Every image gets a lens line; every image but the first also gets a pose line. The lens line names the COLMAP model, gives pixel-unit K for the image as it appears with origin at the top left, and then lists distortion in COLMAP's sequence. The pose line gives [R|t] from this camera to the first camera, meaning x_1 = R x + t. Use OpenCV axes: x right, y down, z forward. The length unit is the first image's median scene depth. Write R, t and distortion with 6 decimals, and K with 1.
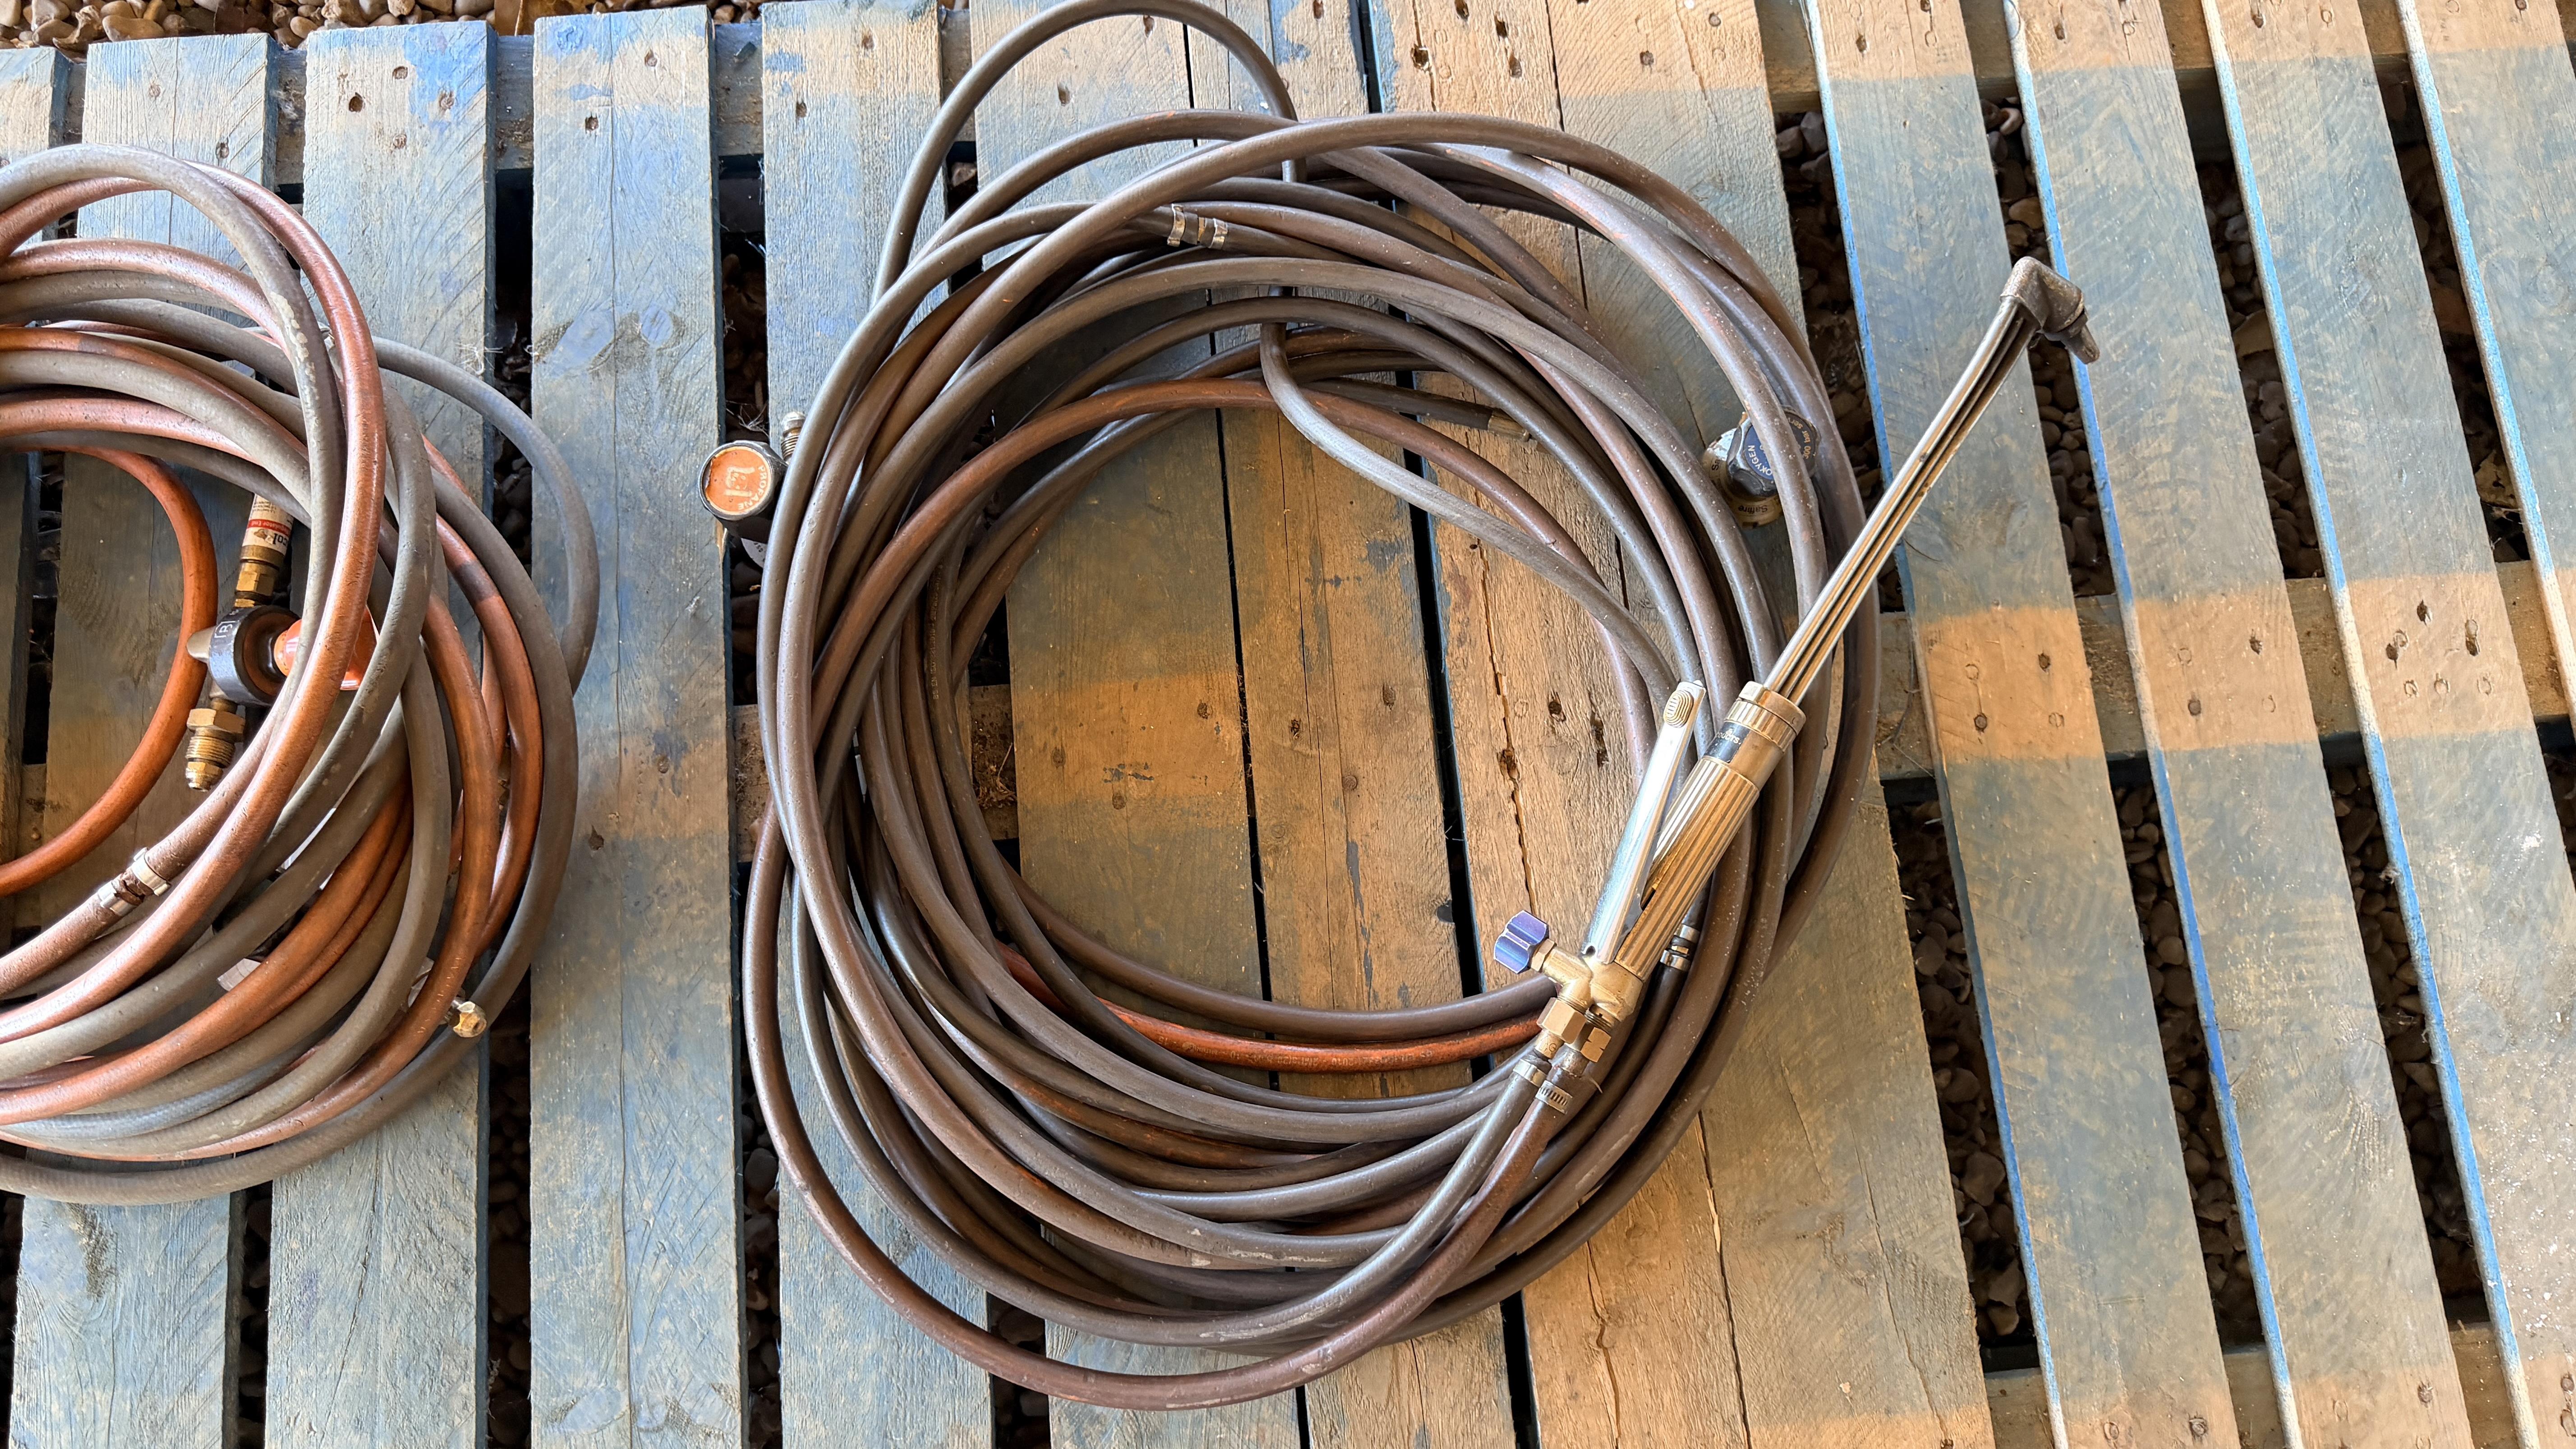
lens RADIAL K [[1744.1, 0, 1338.0], [0, 1744.1, 712.9], [0, 0, 1]] dist [-0.001852, -0.002784]
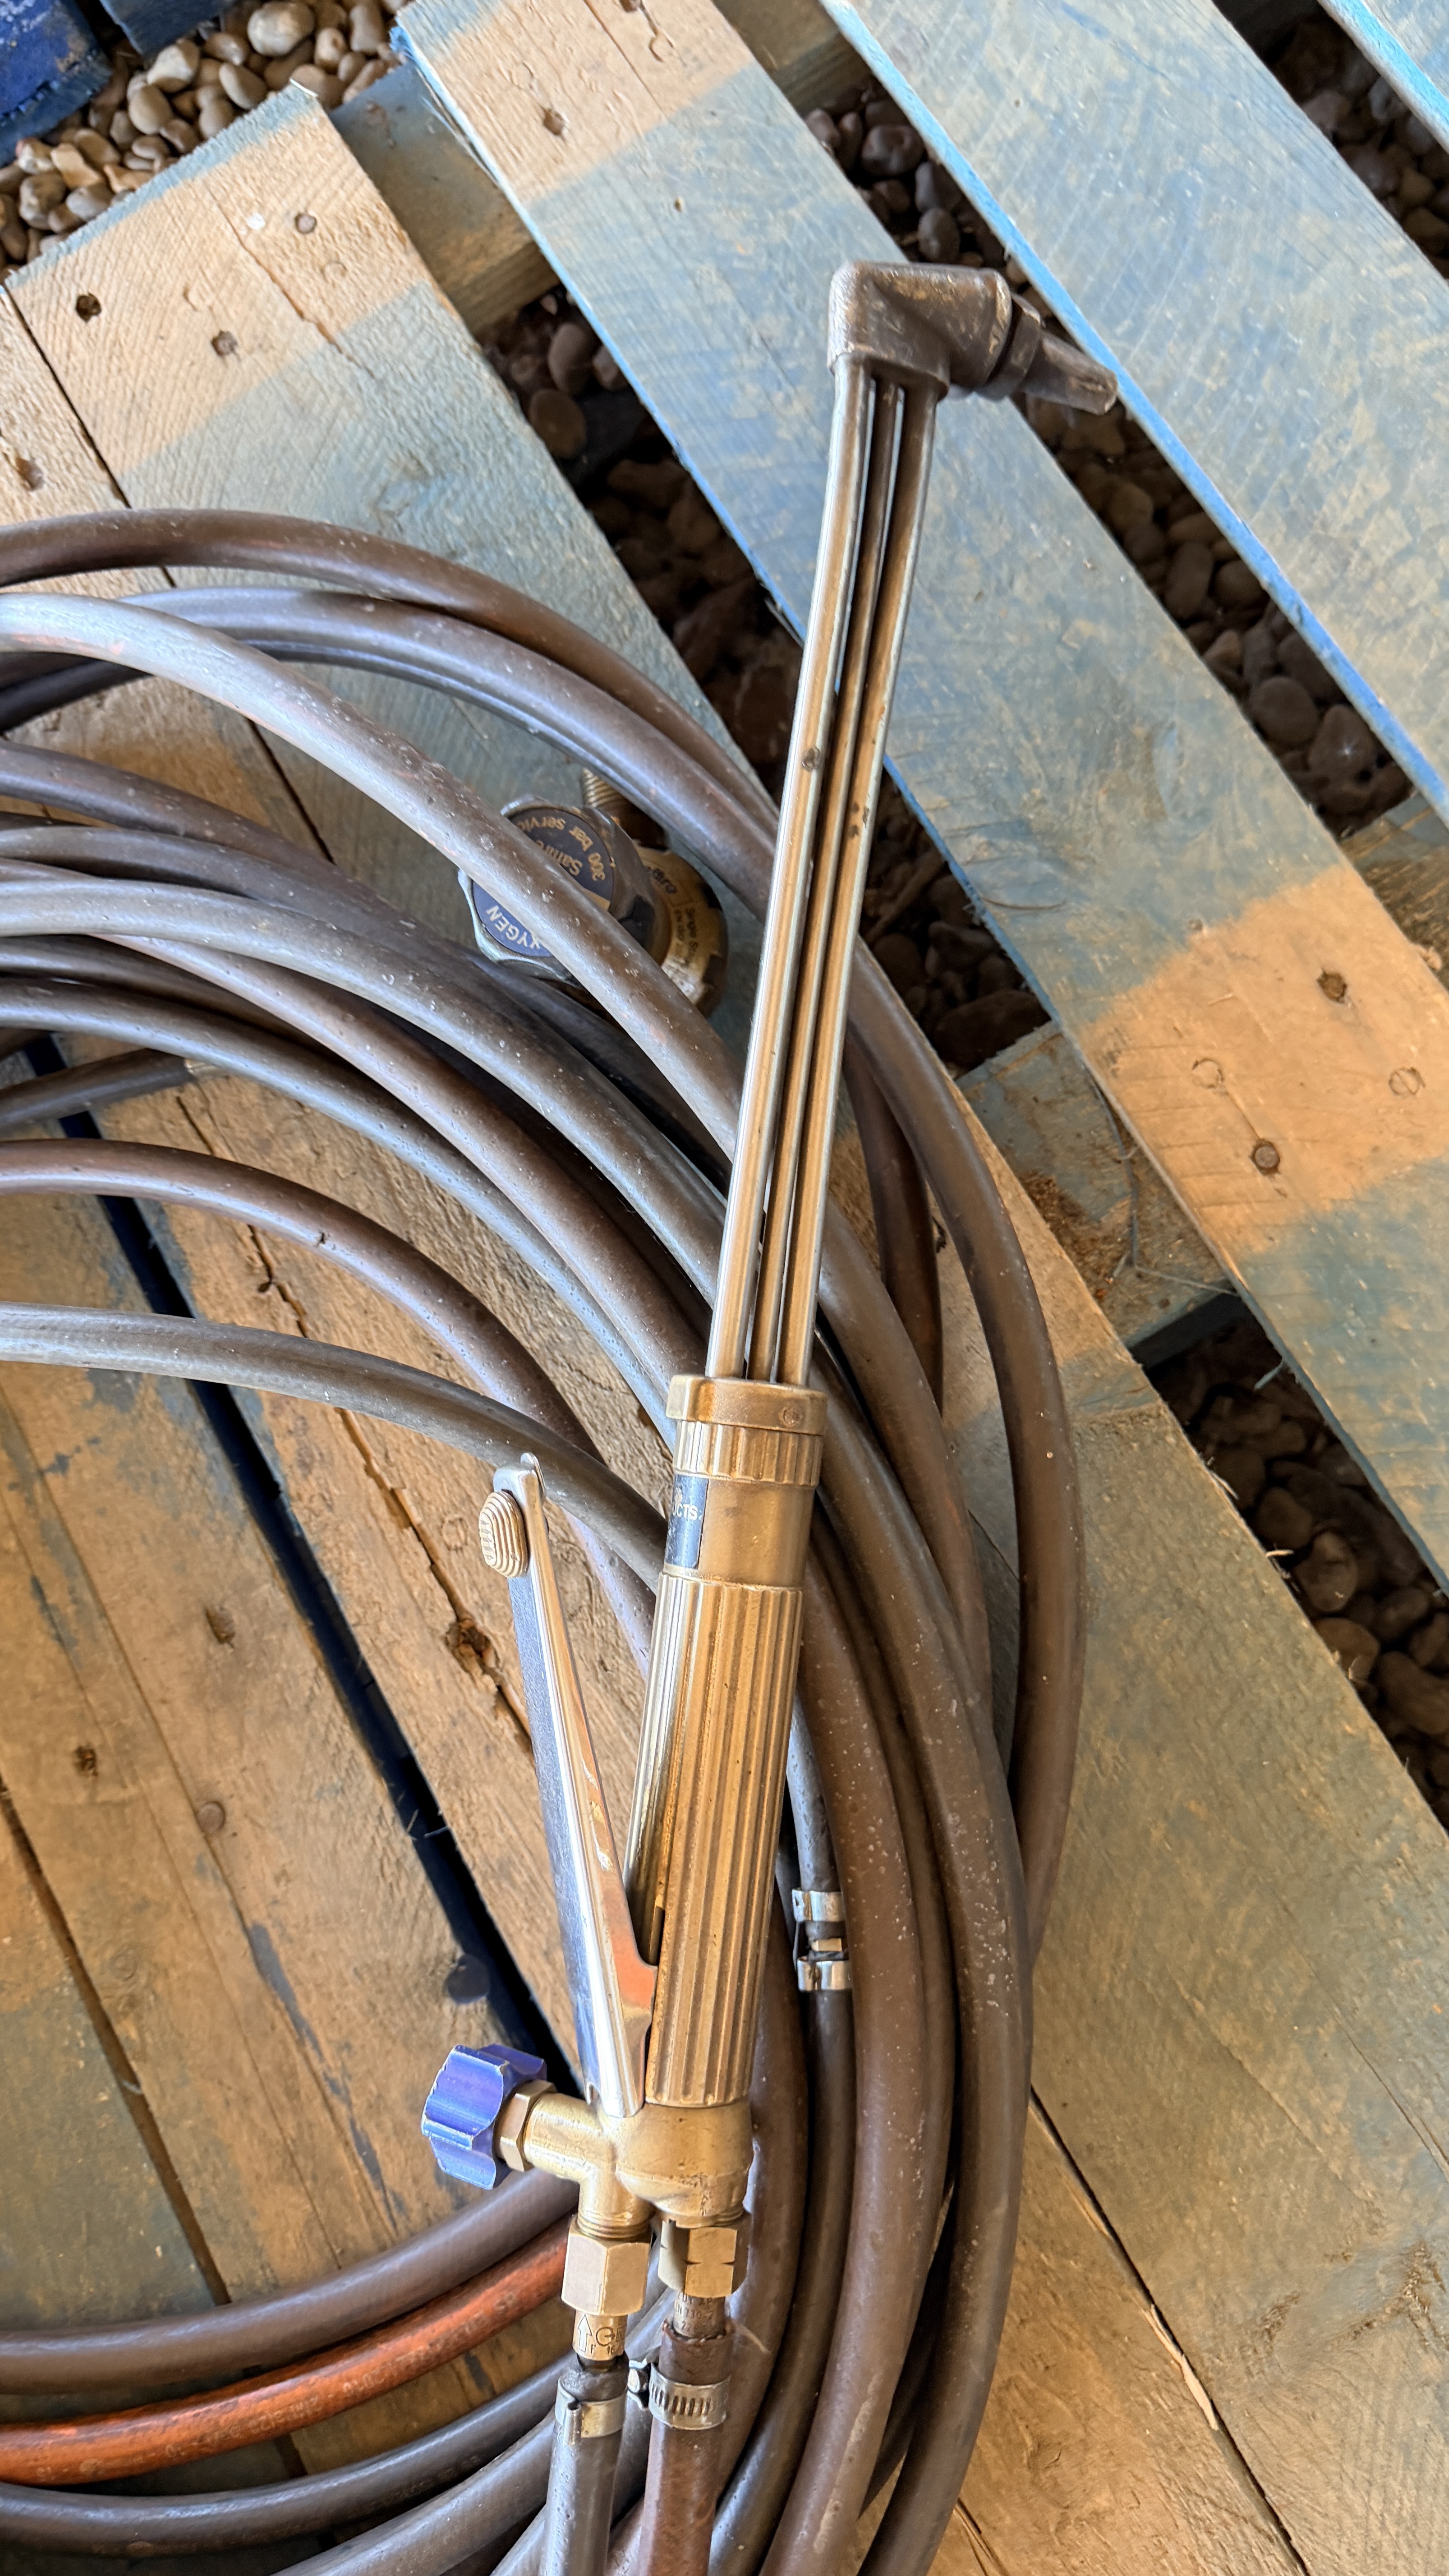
lens RADIAL K [[1846.7, 0, 835.7], [0, 1846.7, 1228.2], [0, 0, 1]] dist [-0.015883, -0.036731]
pose [[0.889153, -0.451897, -0.072084, 0.292891], [0.451426, 0.891996, -0.023622, -0.019940], [0.074974, -0.011537, 0.997119, 0.470718]]
